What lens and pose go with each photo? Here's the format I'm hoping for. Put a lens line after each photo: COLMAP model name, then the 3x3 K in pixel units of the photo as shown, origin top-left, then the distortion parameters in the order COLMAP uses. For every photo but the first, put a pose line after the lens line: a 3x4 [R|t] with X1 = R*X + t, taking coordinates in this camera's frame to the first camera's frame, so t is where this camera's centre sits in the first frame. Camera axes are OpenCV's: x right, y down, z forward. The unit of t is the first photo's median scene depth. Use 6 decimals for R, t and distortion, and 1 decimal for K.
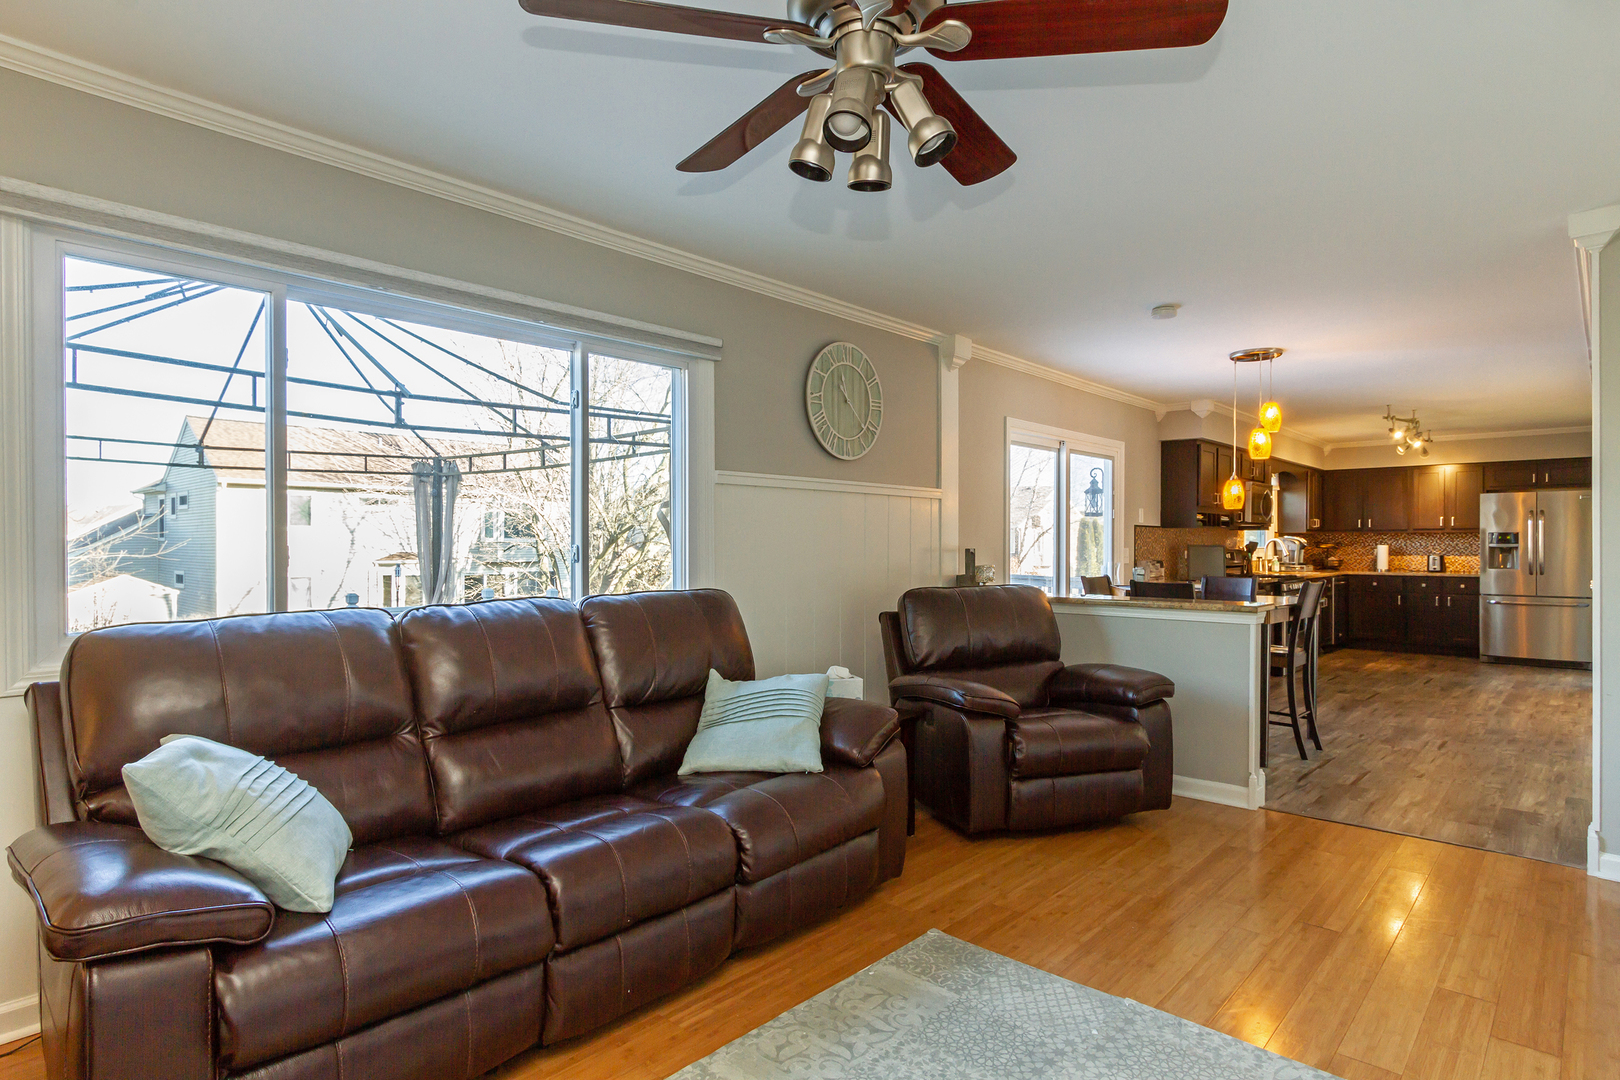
lens RADIAL K [[842.8, 0, 811.0], [0, 842.8, 550.9], [0, 0, 1]] dist [0.003693, 0.001359]
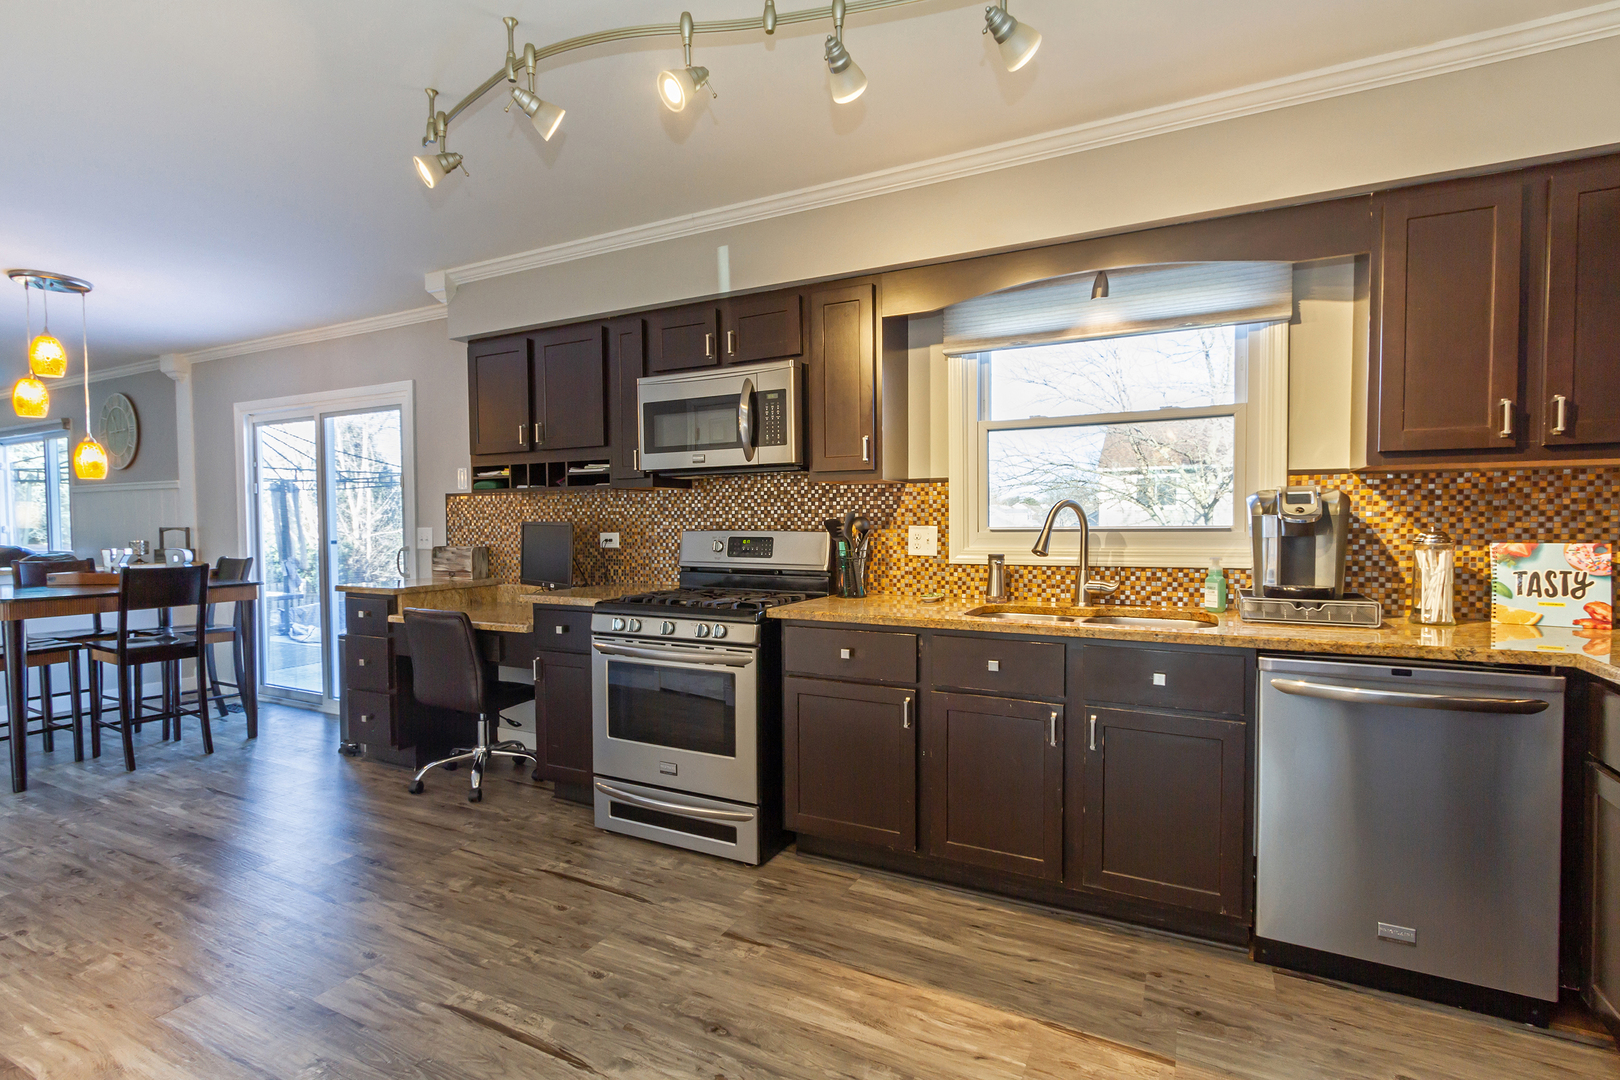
lens RADIAL K [[761.6, 0, 817.5], [0, 761.6, 545.3], [0, 0, 1]] dist [0.007718, -0.000484]
pose [[0.284656, 0.031042, -0.958127, 0.818961], [-0.000831, 0.999483, 0.032135, -0.006481], [0.958629, -0.008351, 0.284534, 0.854485]]
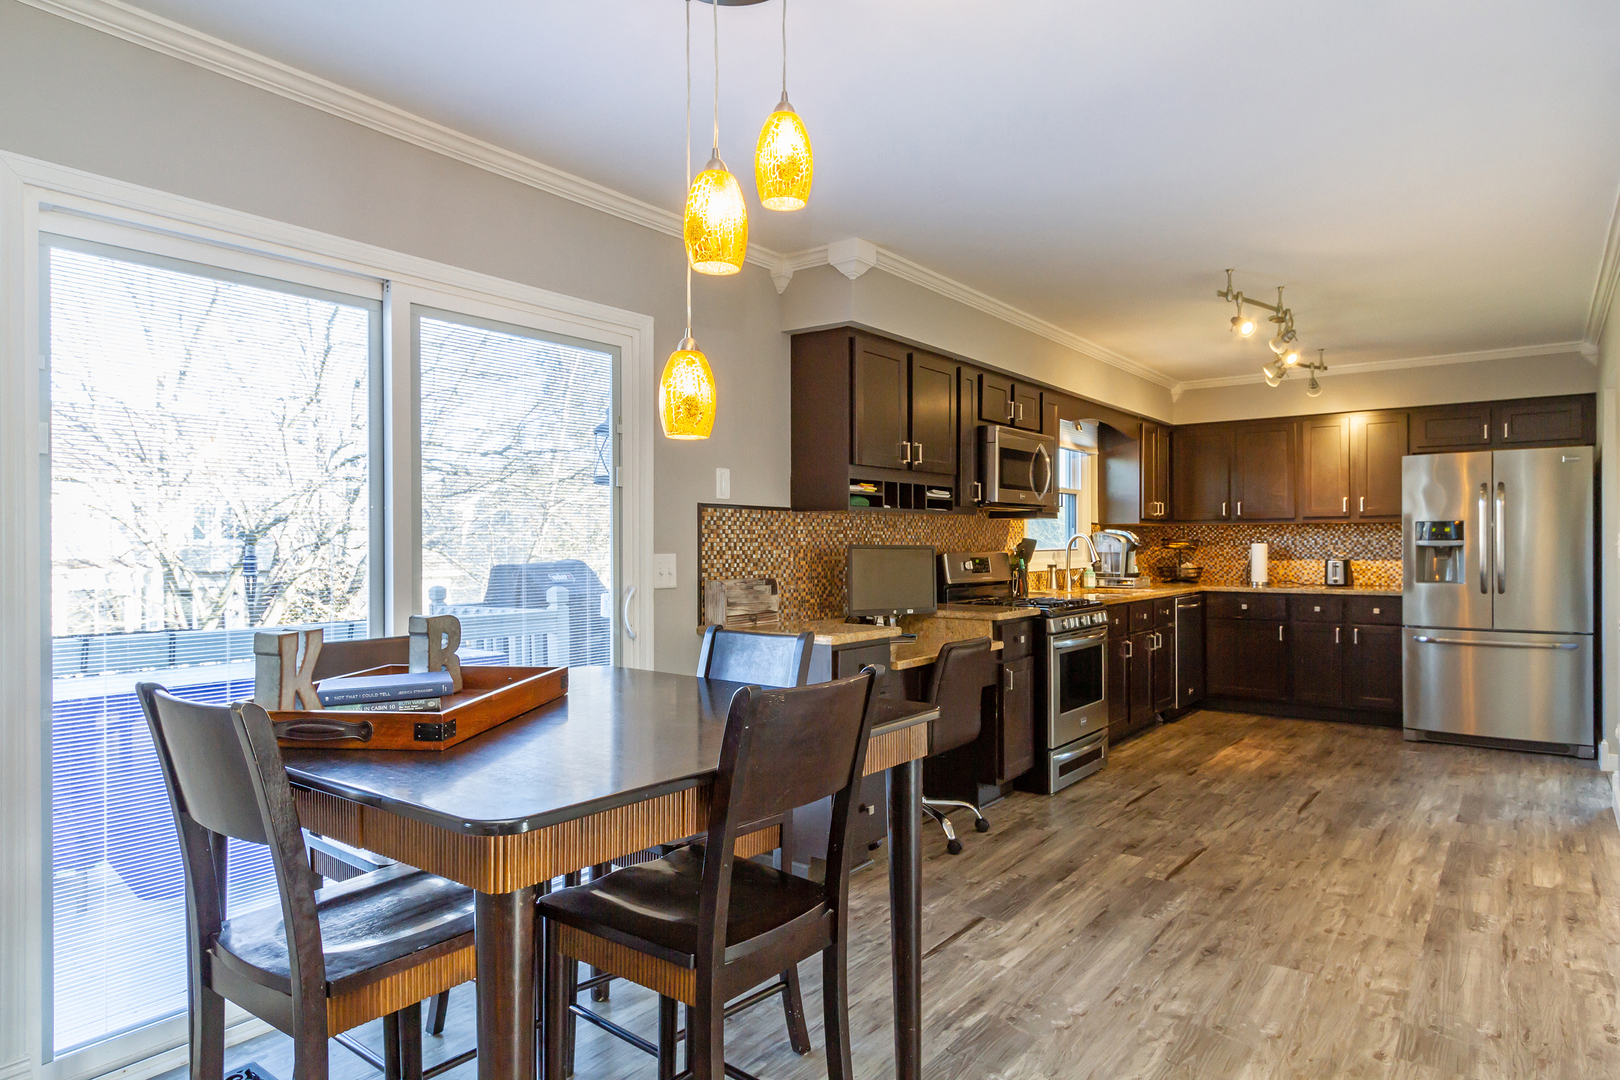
lens RADIAL K [[914.2, 0, 815.0], [0, 914.2, 552.3], [0, 0, 1]] dist [0.007986, 0.000469]
pose [[0.995918, -0.005905, 0.090068, 0.317008], [0.005933, 0.999982, -0.000042, -0.002458], [-0.090066, 0.000577, 0.995936, 0.389088]]
